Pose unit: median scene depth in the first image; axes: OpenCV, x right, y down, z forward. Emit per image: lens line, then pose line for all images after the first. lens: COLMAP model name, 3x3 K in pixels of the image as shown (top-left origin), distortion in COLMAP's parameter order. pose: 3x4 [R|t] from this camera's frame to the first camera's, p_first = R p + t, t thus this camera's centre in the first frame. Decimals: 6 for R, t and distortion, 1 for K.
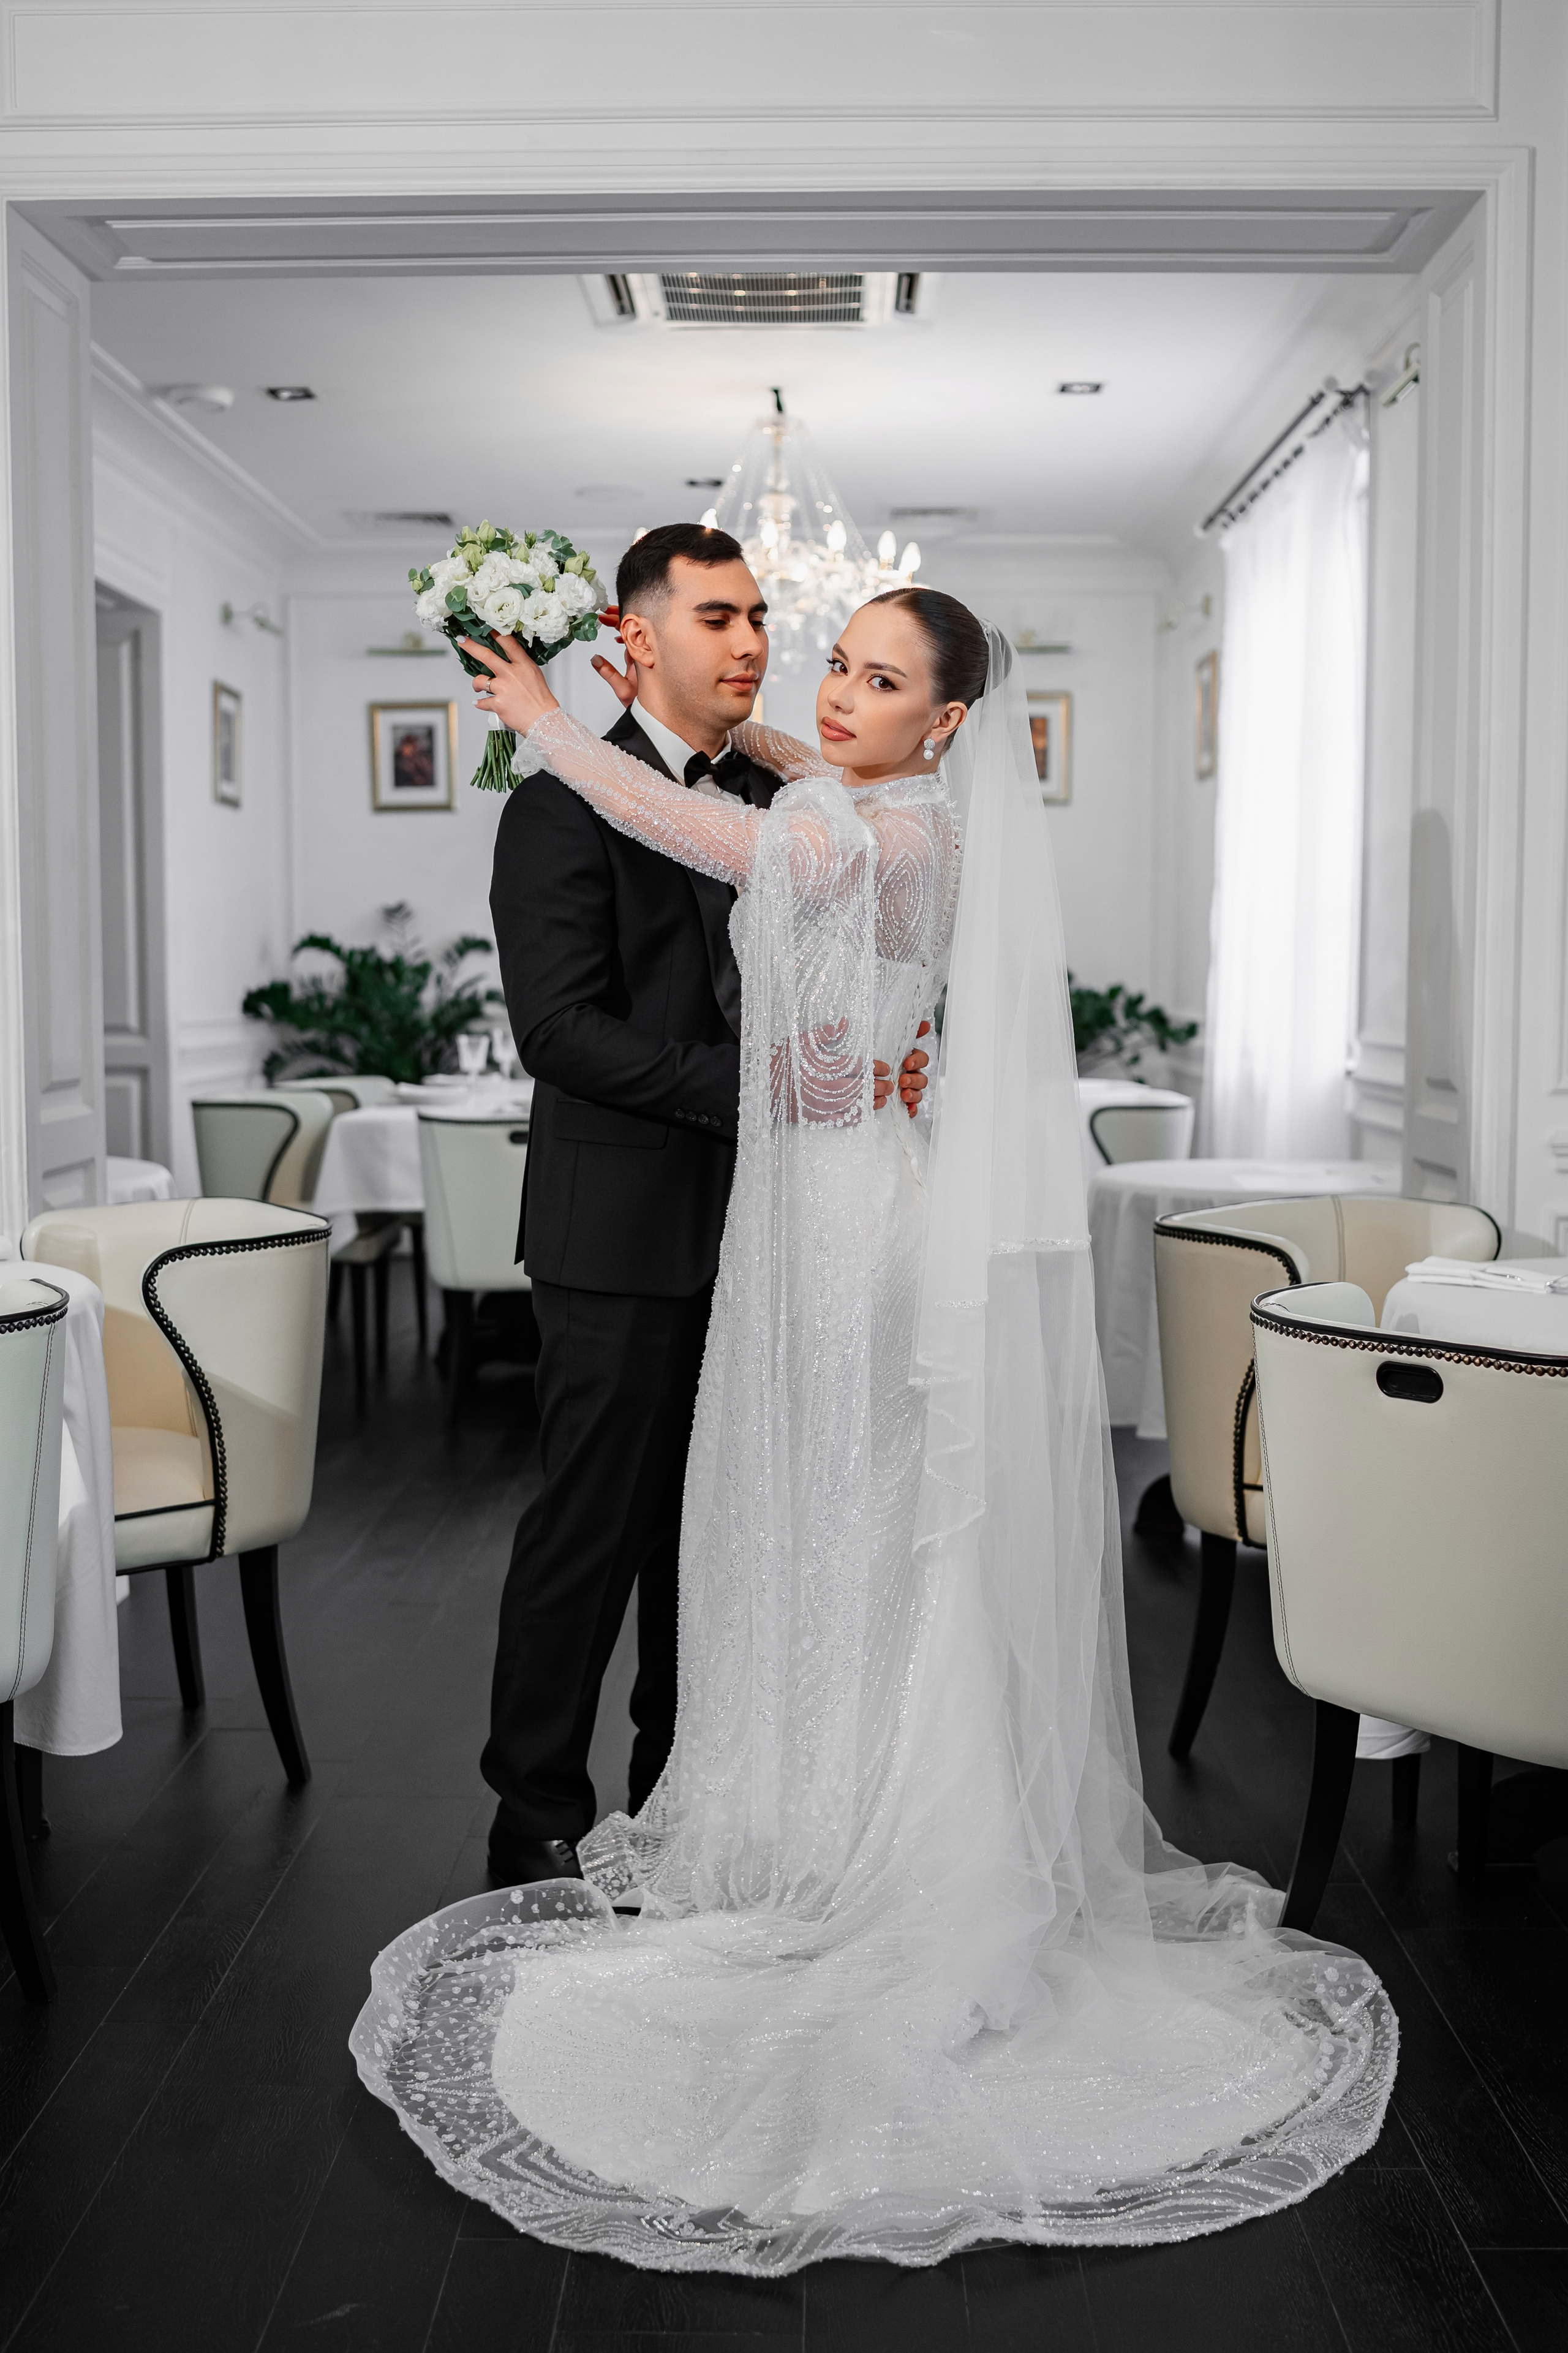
lens RADIAL K [[2384.6, 0, 784.0], [0, 2384.6, 1176.5], [0, 0, 1]] dist [-0.057786, 0.021443]
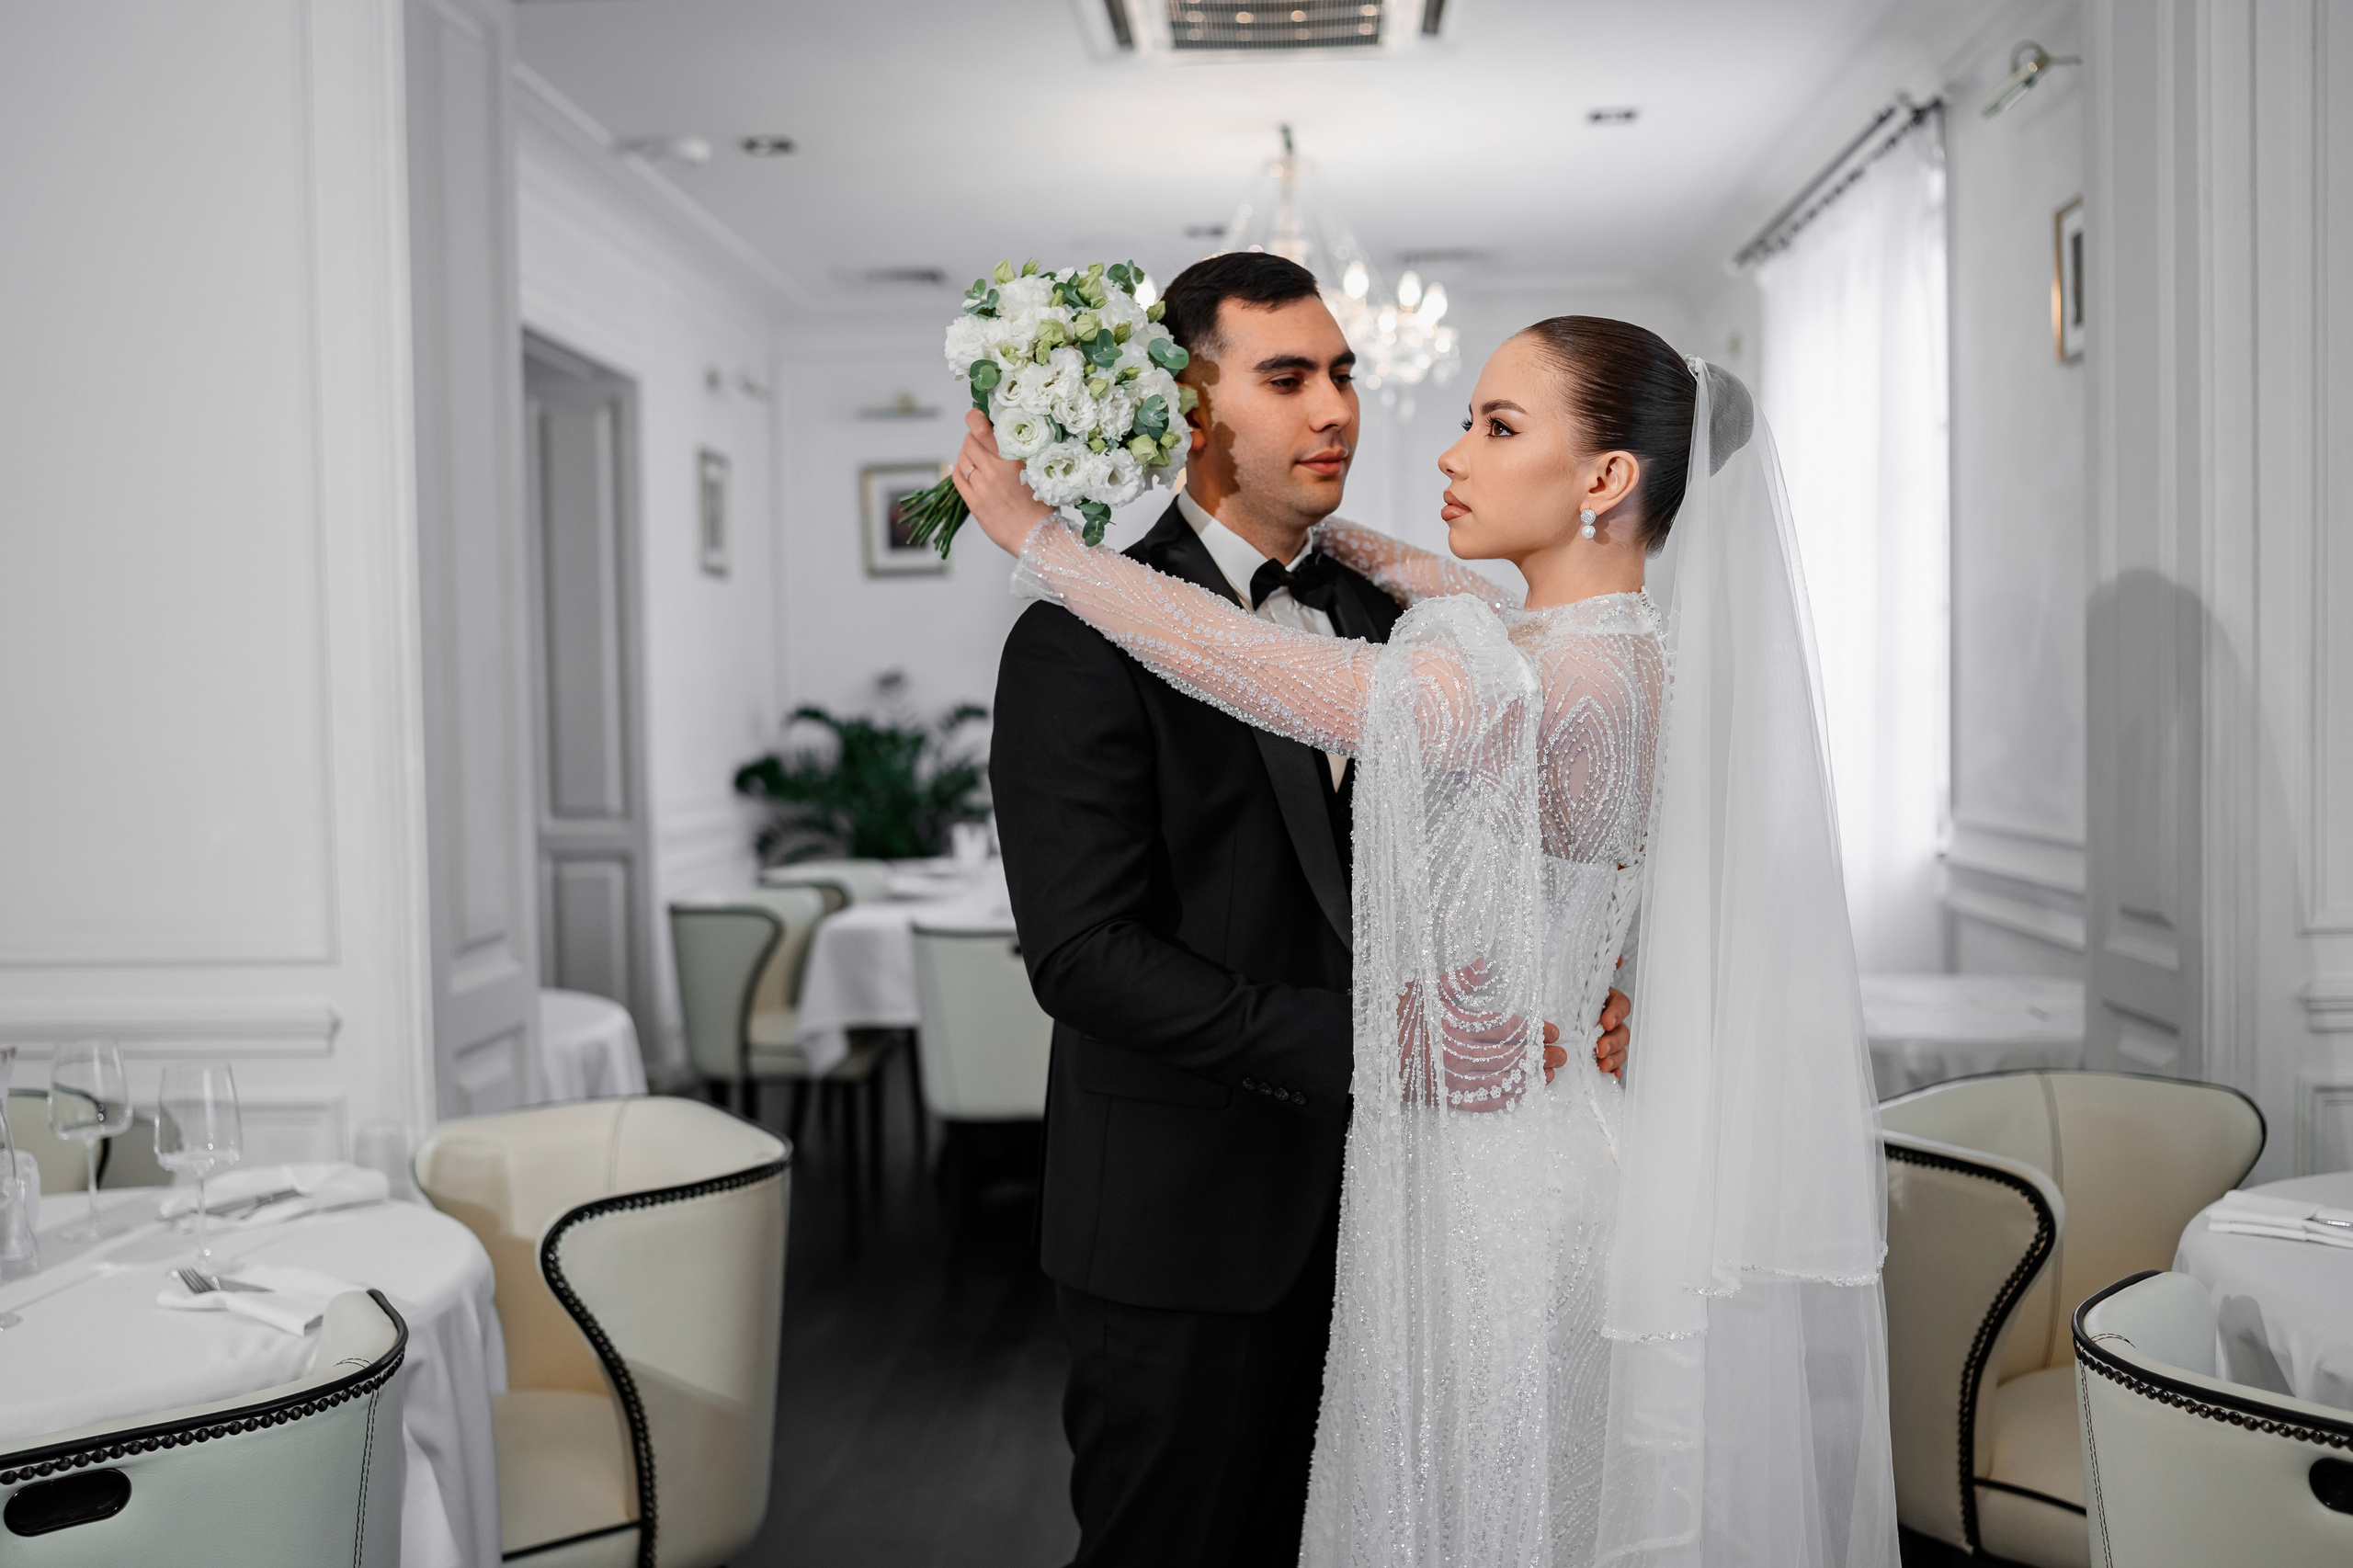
lens RADIAL K [[2260.8, 0, 1176.5], [0, 2260.8, 784.0], [0, 0, 1]] dist [-0.055641, 0.011276]
pose [[0.999005, -0.018221, -0.040705, -0.016786], [0.016234, 0.998685, -0.048625, -0.035335], [0.041538, 0.047916, 0.997987, 0.143939]]
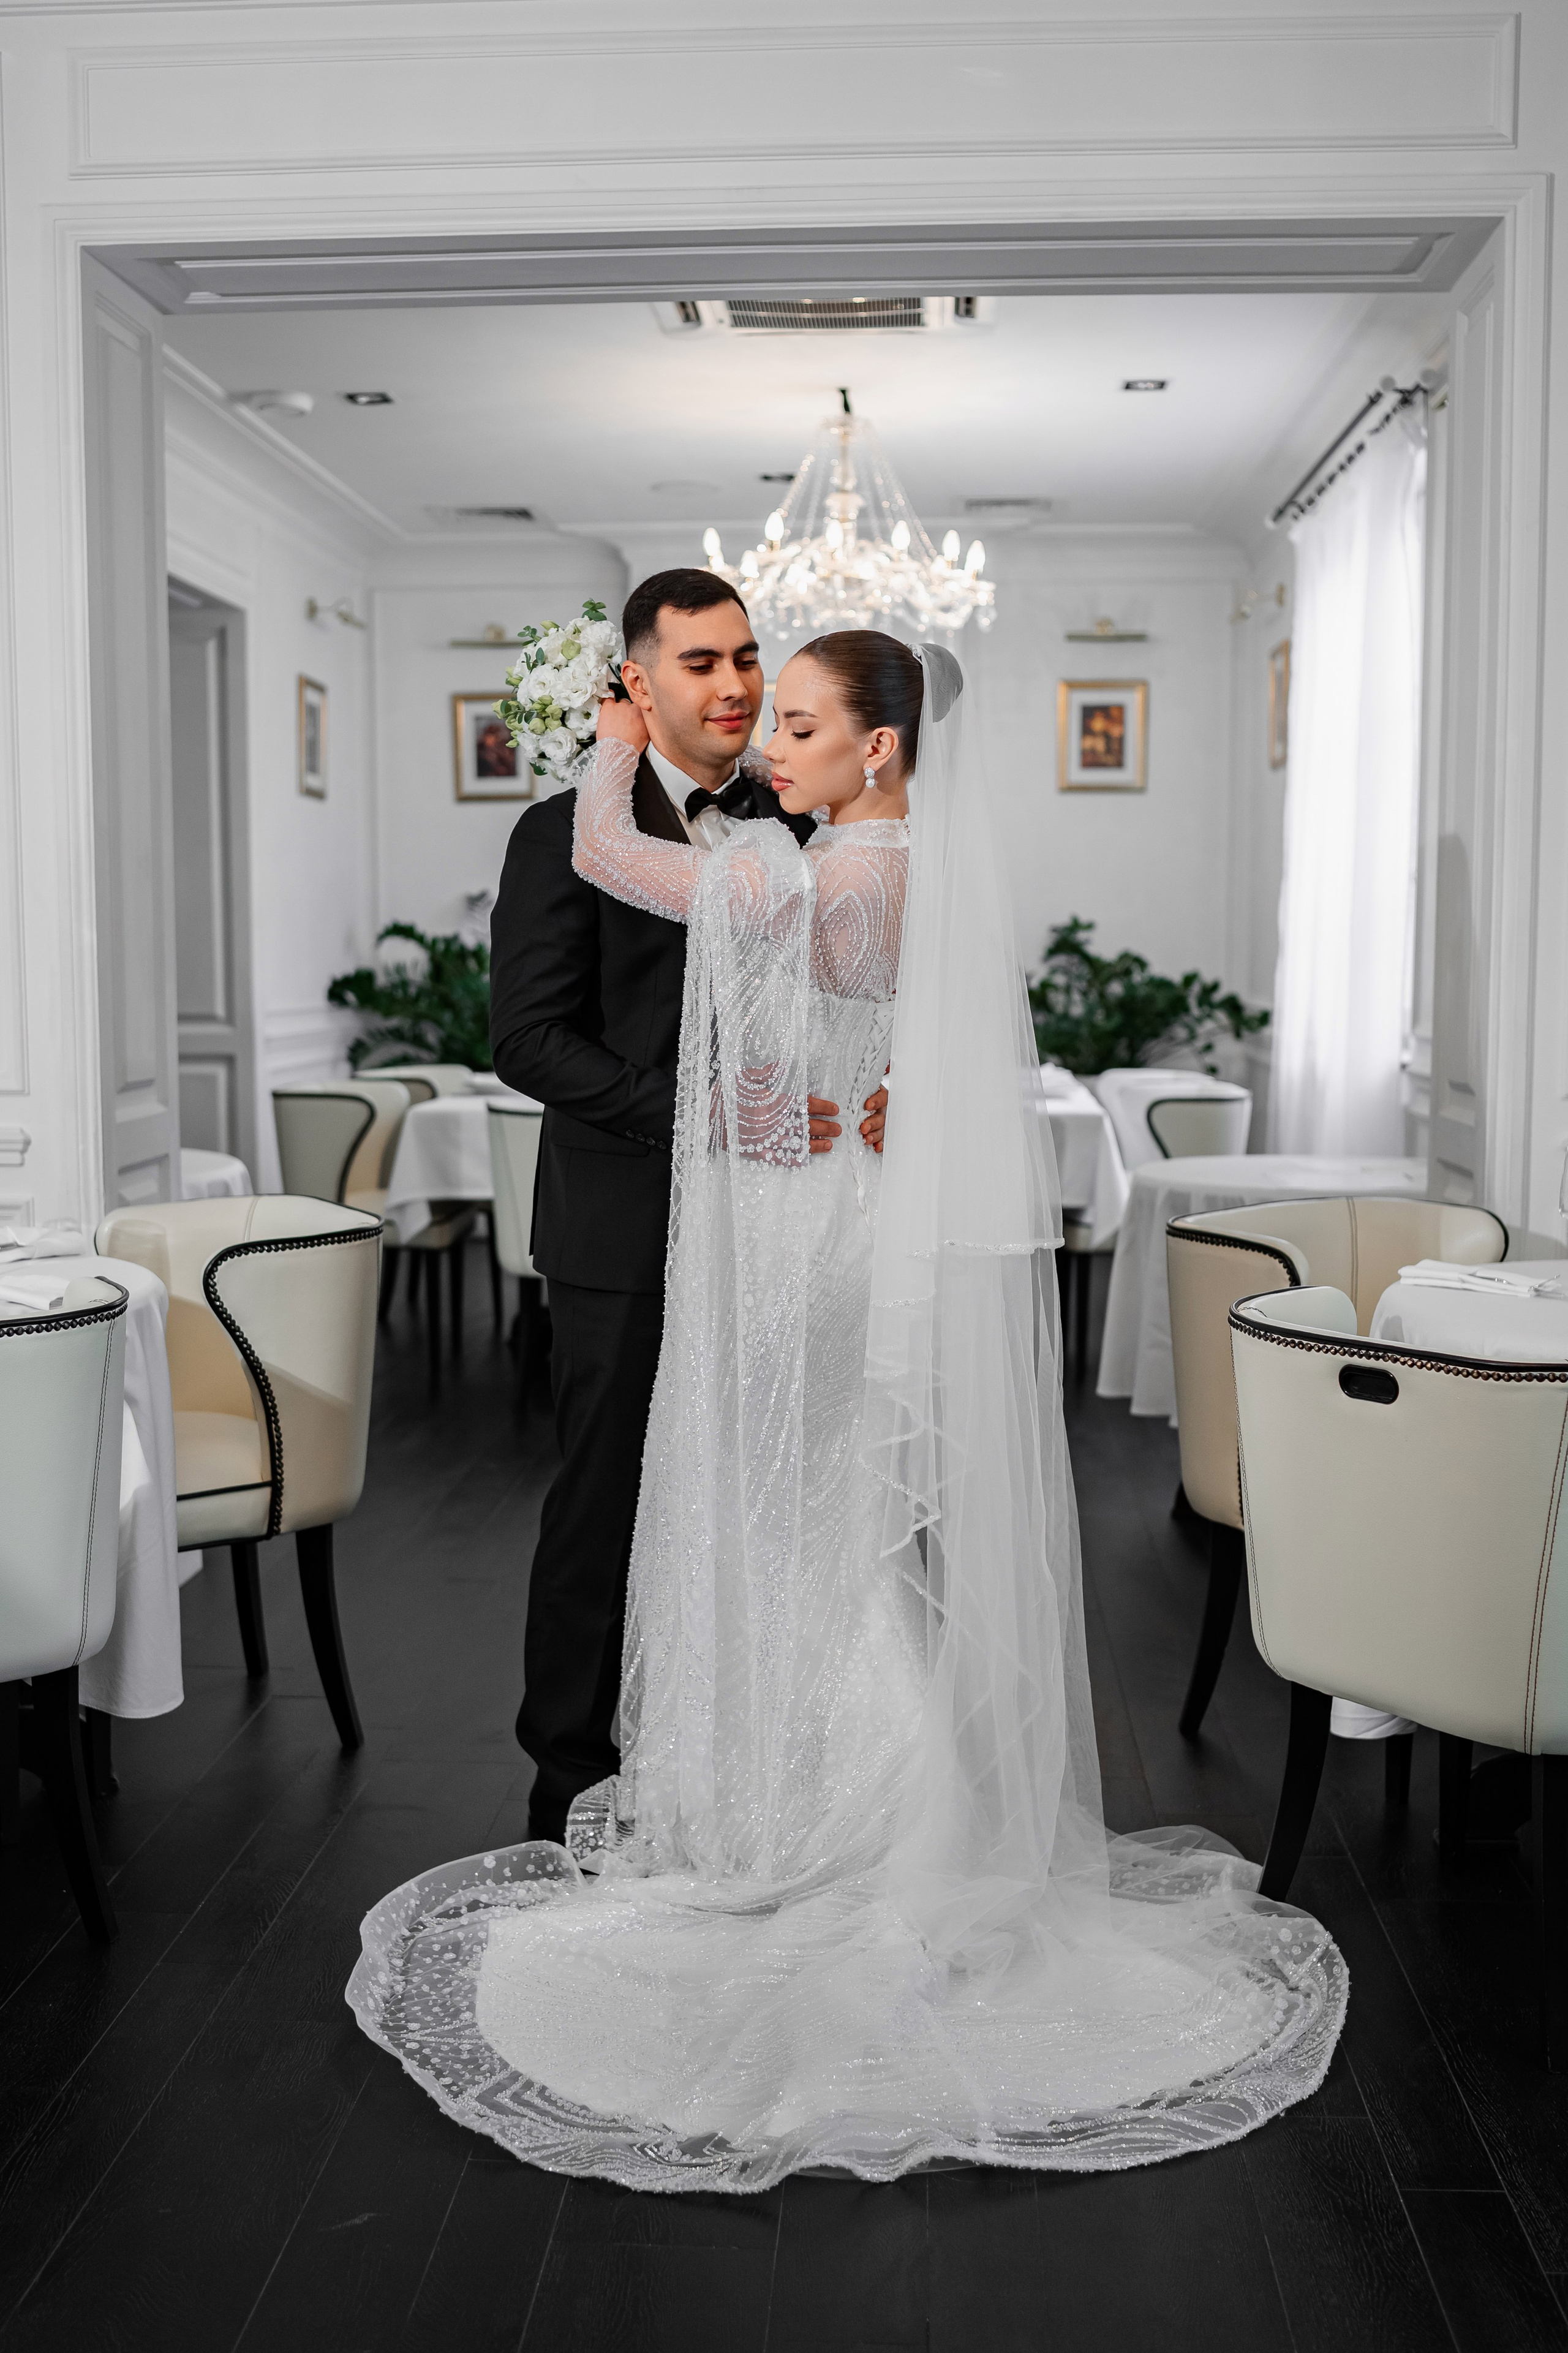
lens RADIAL K [[2408.0, 0, 776.9], [0, 2408.0, 1195.8], [0, 0, 1]] dist [-0.056397, 0.011394]
pose [[0.998909, 0.004098, -0.046510, 0.019600], [-0.003249, 0.999827, 0.018316, -0.006715], [0.046577, -0.018145, 0.998750, -0.034077]]
